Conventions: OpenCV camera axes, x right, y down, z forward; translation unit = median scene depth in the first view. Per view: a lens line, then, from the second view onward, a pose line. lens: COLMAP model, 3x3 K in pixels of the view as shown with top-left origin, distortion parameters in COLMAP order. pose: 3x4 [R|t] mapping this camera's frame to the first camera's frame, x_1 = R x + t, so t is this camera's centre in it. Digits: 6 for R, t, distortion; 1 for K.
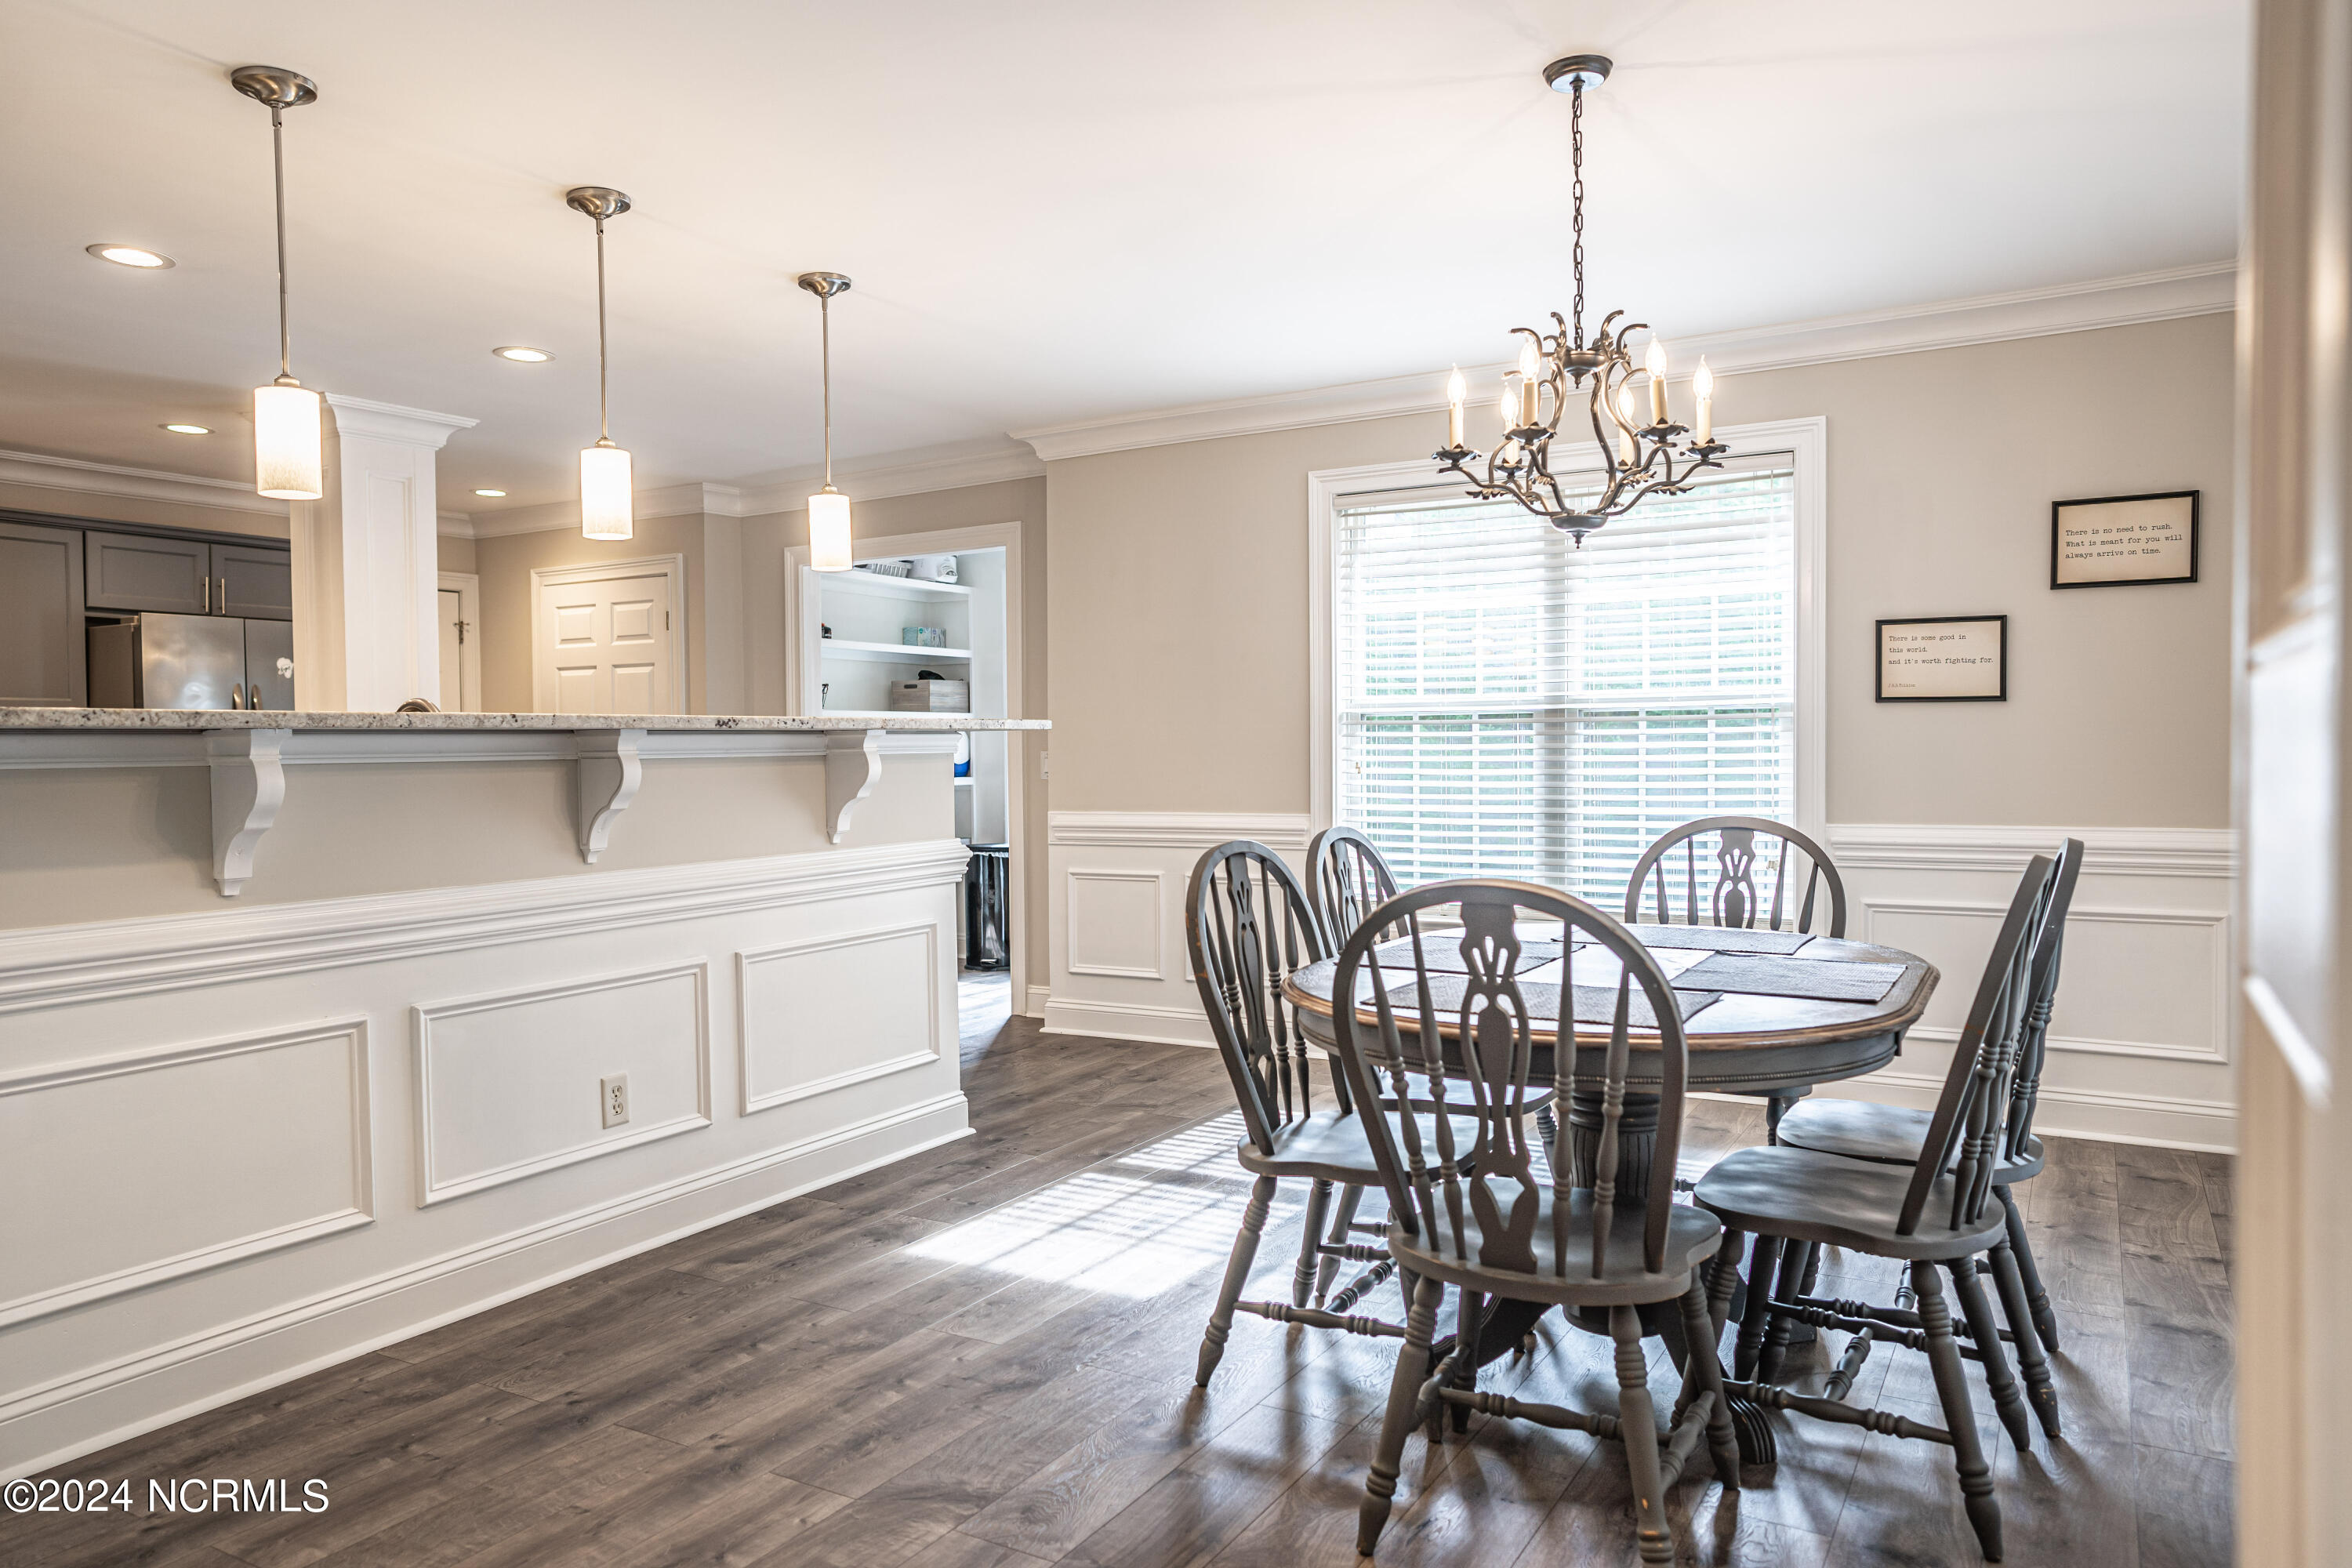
lens RADIAL K [[1526.4, 0, 1176.0], [0, 1526.4, 784.0], [0, 0, 1]] dist [-0.000211, 0.000553]
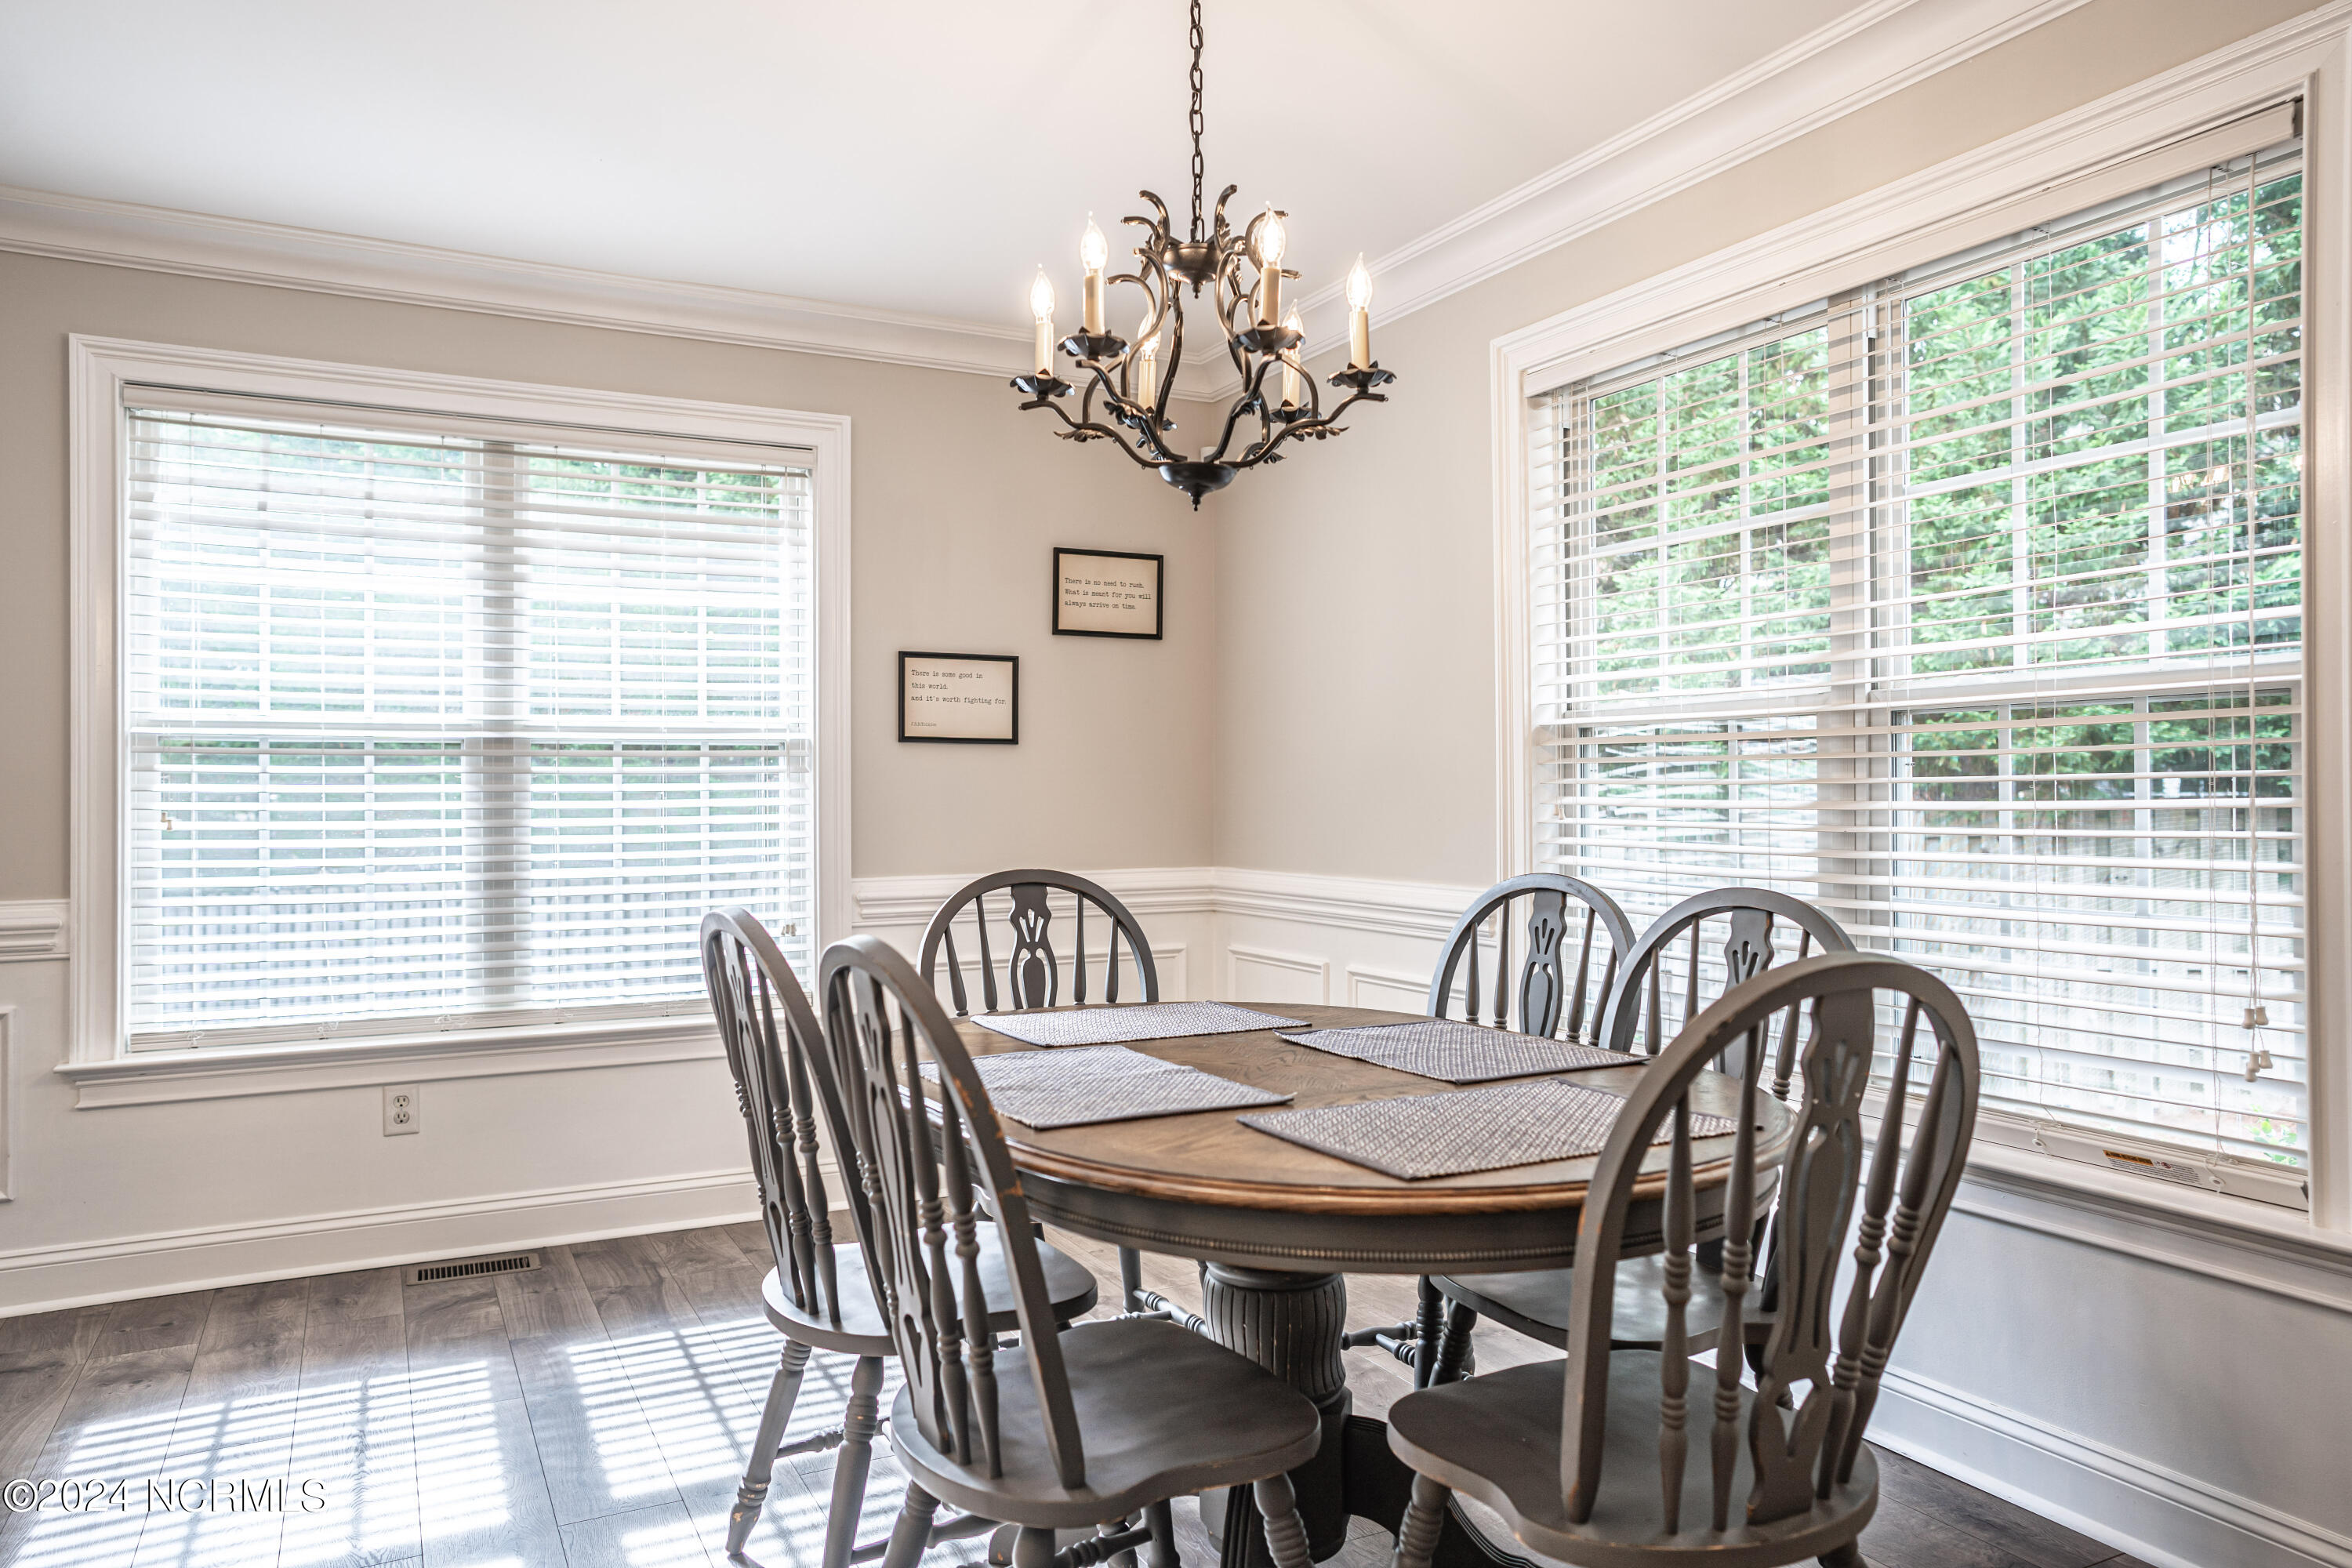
lens RADIAL K [[1637.9, 0, 1176.0], [0, 1637.9, 784.0], [0, 0, 1]] dist [0.028404, 0.000674]
pose [[0.537029, 0.006600, 0.843538, -0.266691], [0.017369, 0.999671, -0.018879, -0.006839], [-0.843385, 0.024789, 0.536738, 0.324816]]
